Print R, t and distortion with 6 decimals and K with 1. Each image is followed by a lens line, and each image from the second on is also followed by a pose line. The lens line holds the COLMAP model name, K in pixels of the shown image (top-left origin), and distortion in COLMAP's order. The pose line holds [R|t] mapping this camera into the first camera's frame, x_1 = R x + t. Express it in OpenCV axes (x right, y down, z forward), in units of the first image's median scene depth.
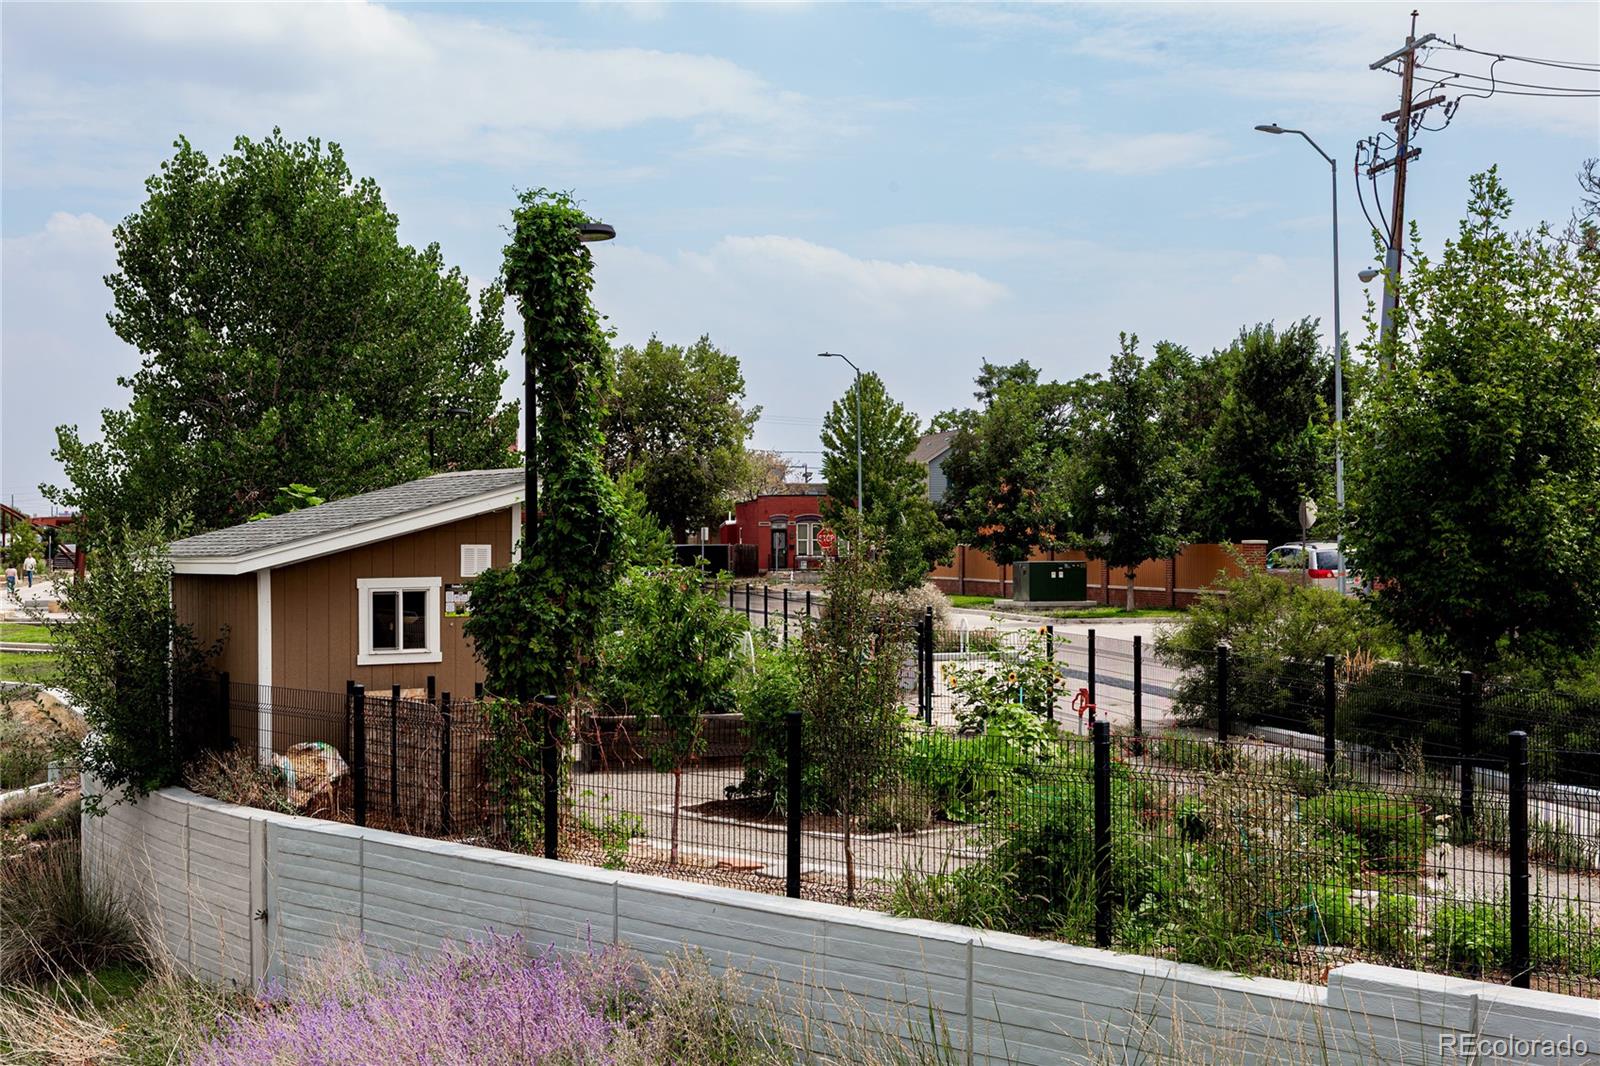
lens RADIAL K [[2152.4, 0, 791.9], [0, 2152.4, 537.5], [0, 0, 1]] dist [-0.004333, 0.000000]
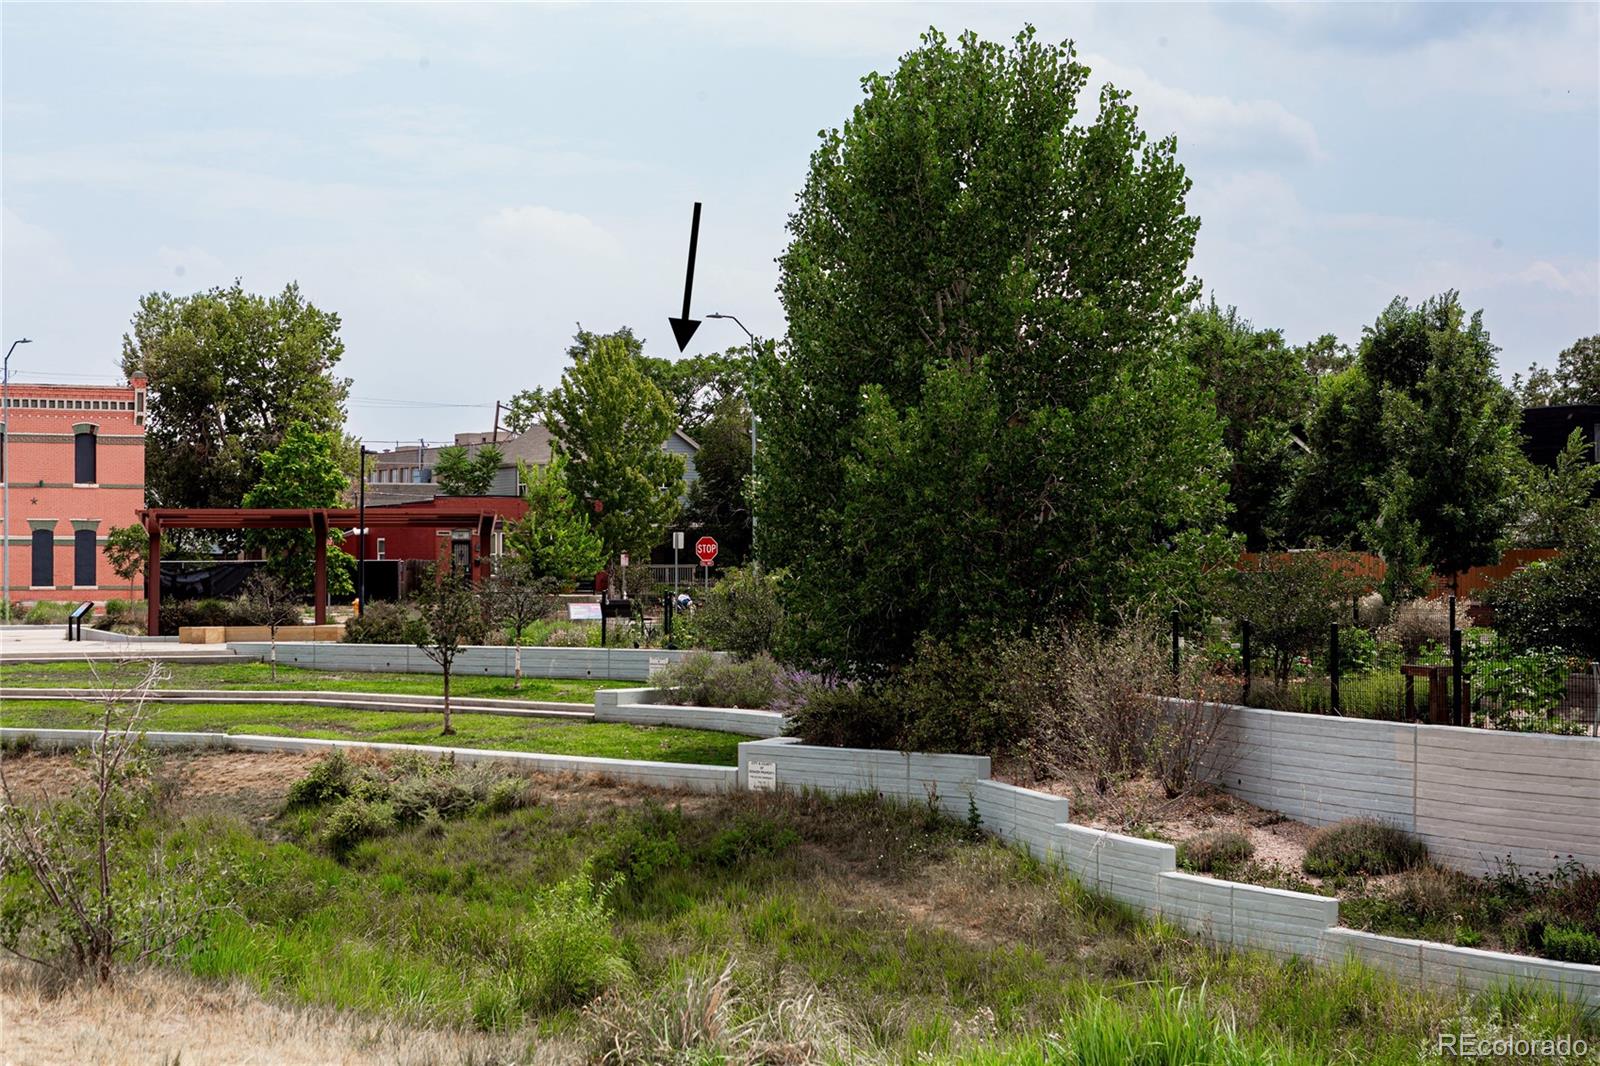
lens RADIAL K [[2854.2, 0, 804.8], [0, 2854.2, 532.9], [0, 0, 1]] dist [0.022631, 0.000000]
pose [[0.944868, 0.002615, 0.327440, -0.555795], [0.000774, 0.999947, -0.010219, 0.010073], [-0.327450, 0.009910, 0.944817, -0.003892]]
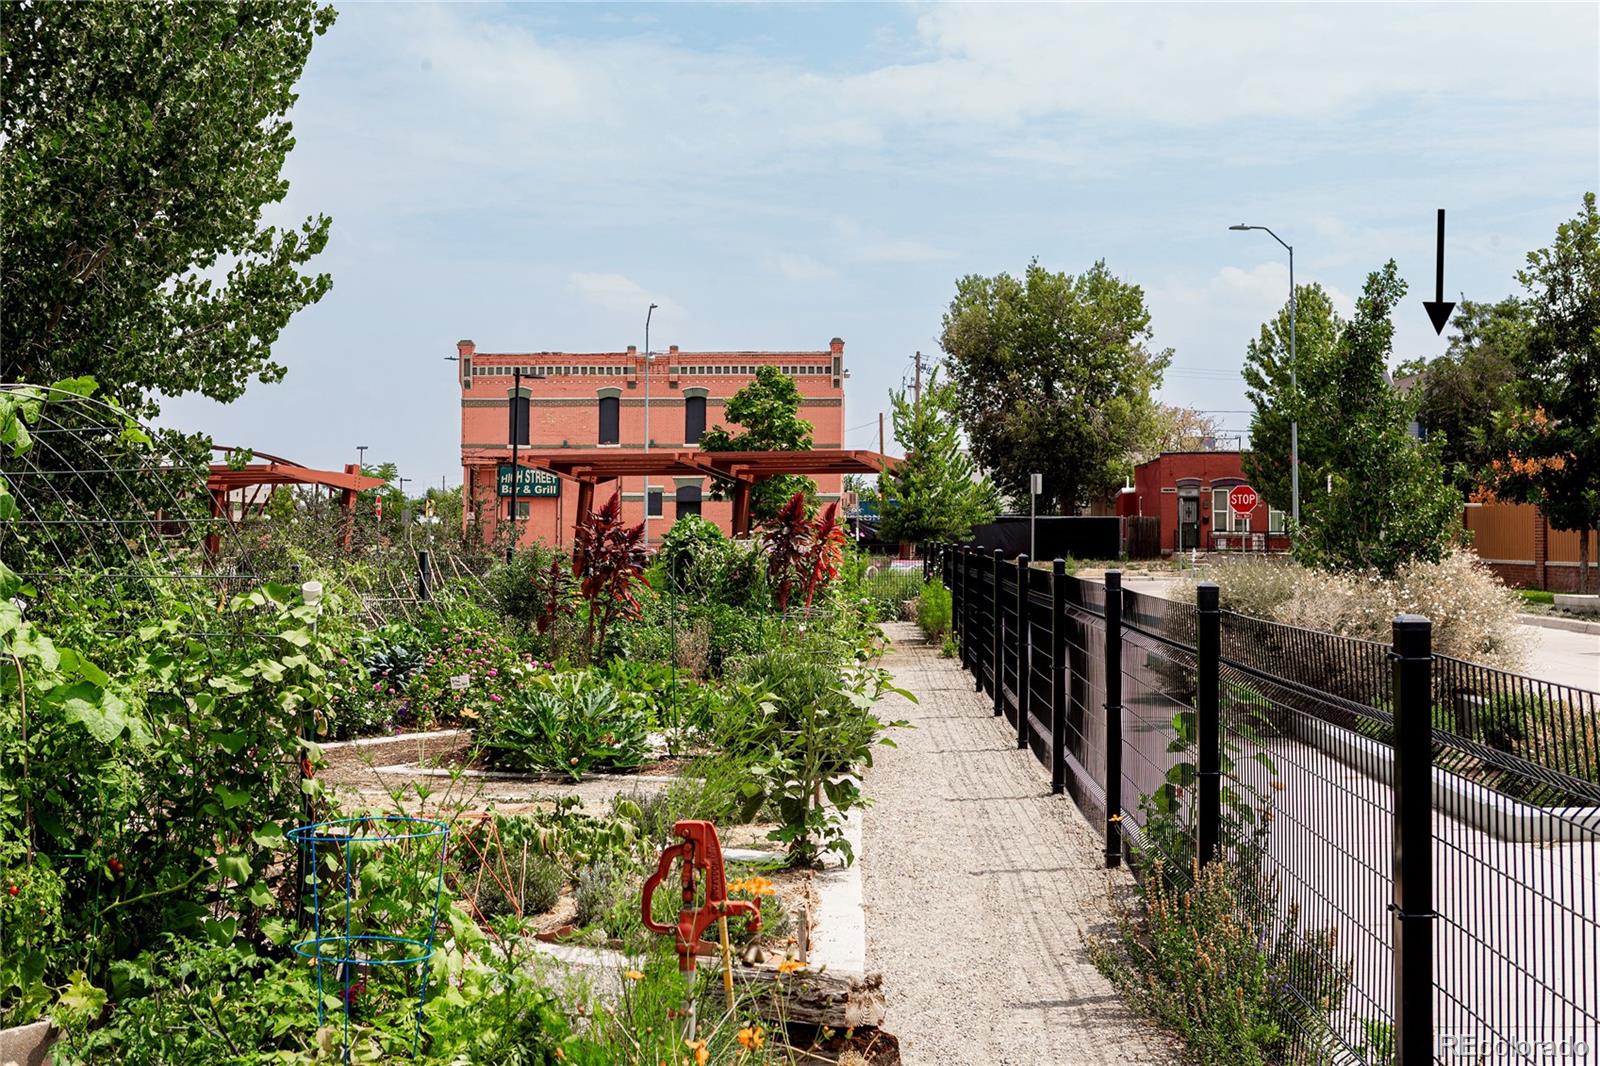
lens RADIAL K [[2004.1, 0, 729.8], [0, 2004.1, 494.8], [0, 0, 1]] dist [0.011065, 0.000000]
pose [[0.969197, 0.001356, -0.246283, 0.028988], [-0.005396, 0.999862, -0.015728, 0.018341], [0.246228, 0.016572, 0.969070, 0.665792]]
